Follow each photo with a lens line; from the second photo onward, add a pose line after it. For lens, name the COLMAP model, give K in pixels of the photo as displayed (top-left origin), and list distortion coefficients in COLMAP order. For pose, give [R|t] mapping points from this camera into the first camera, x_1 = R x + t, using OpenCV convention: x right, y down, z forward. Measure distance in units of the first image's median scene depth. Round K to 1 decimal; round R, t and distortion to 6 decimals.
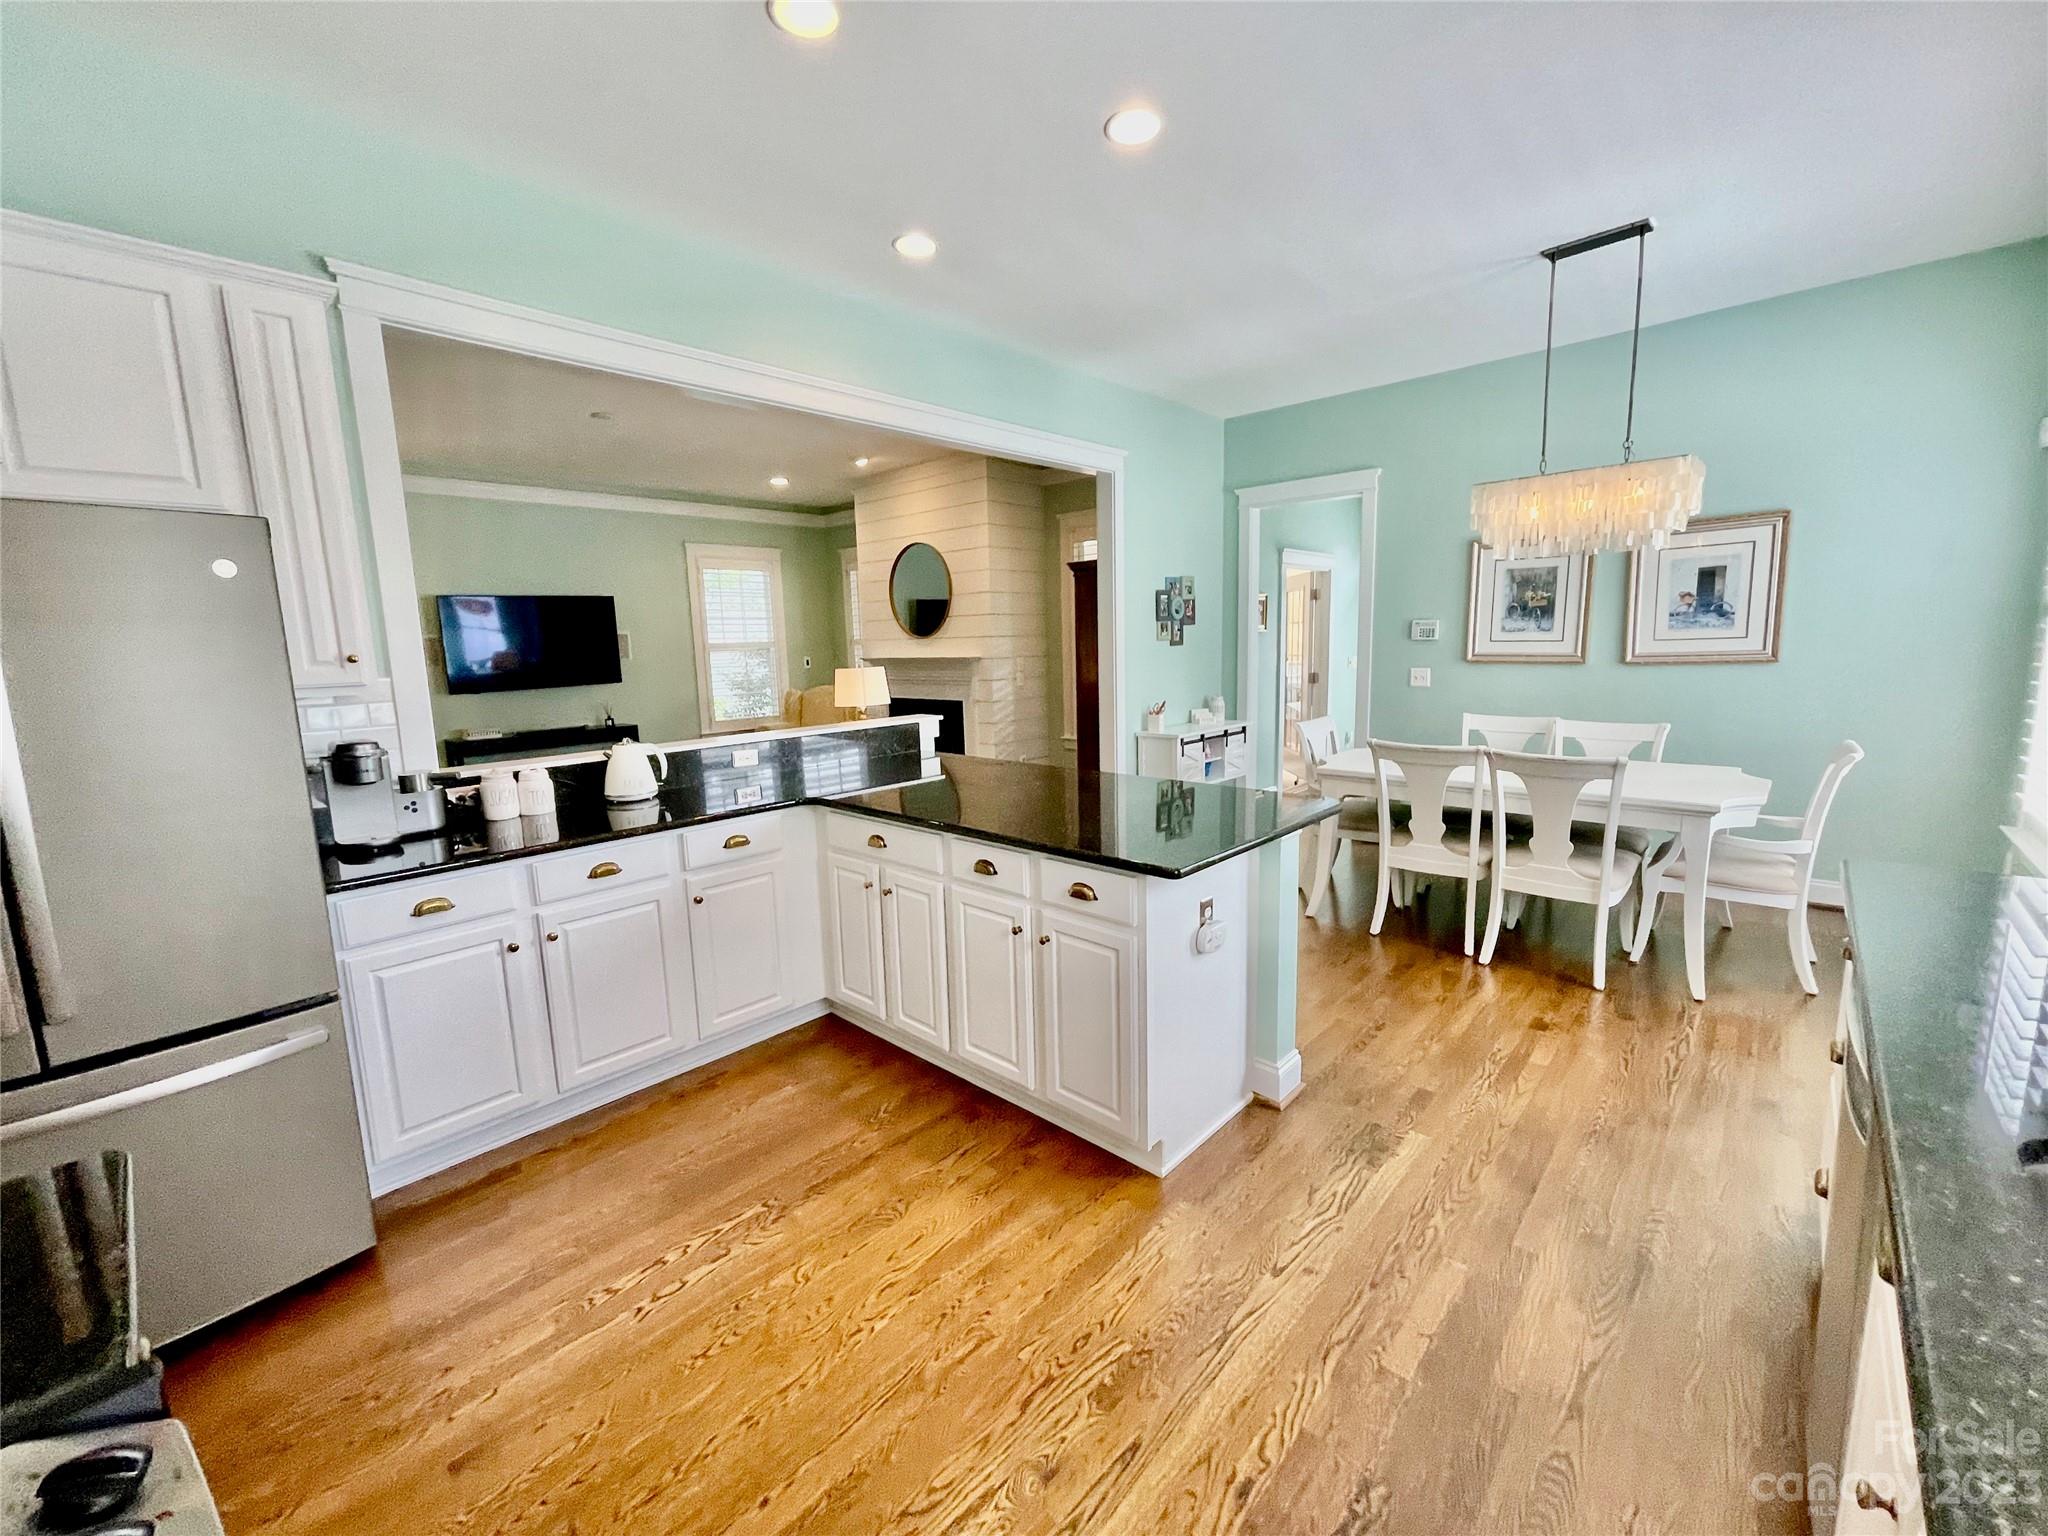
lens RADIAL K [[827.3, 0, 1021.9], [0, 827.3, 763.2], [0, 0, 1]] dist [-0.006500, 0.000213]
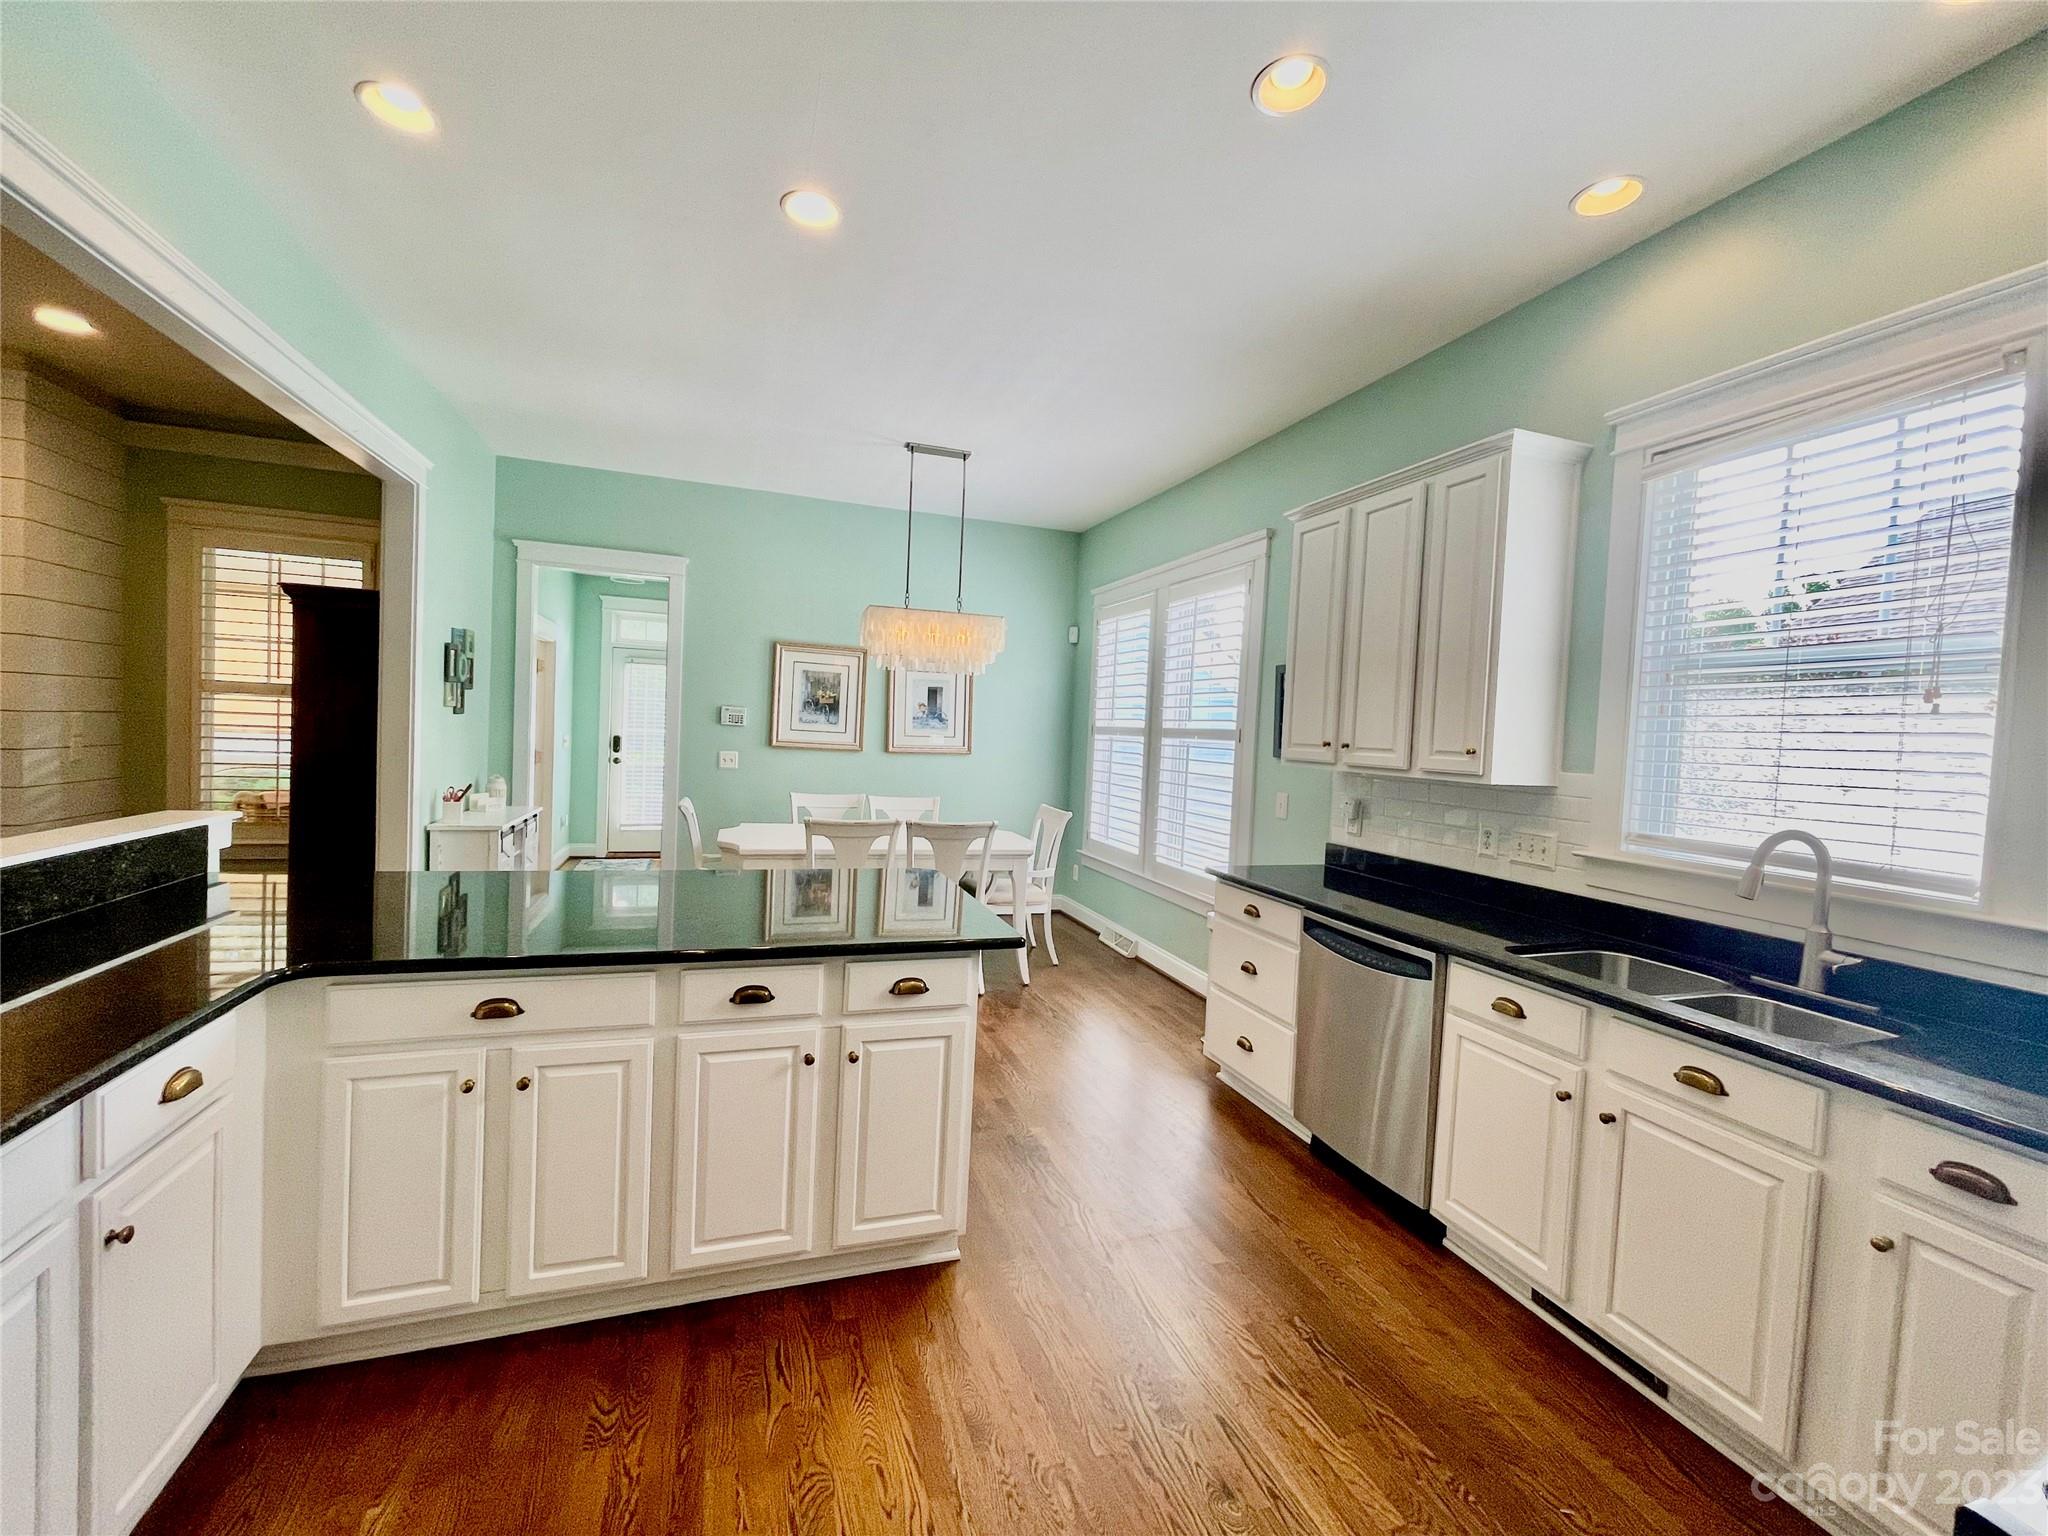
lens RADIAL K [[827.3, 0, 1017.4], [0, 827.3, 764.0], [0, 0, 1]] dist [-0.006500, 0.000213]
pose [[0.460572, 0.013217, 0.887524, -0.488316], [0.070257, 0.996209, -0.051295, -0.028557], [-0.884838, 0.085980, 0.457897, 0.298466]]
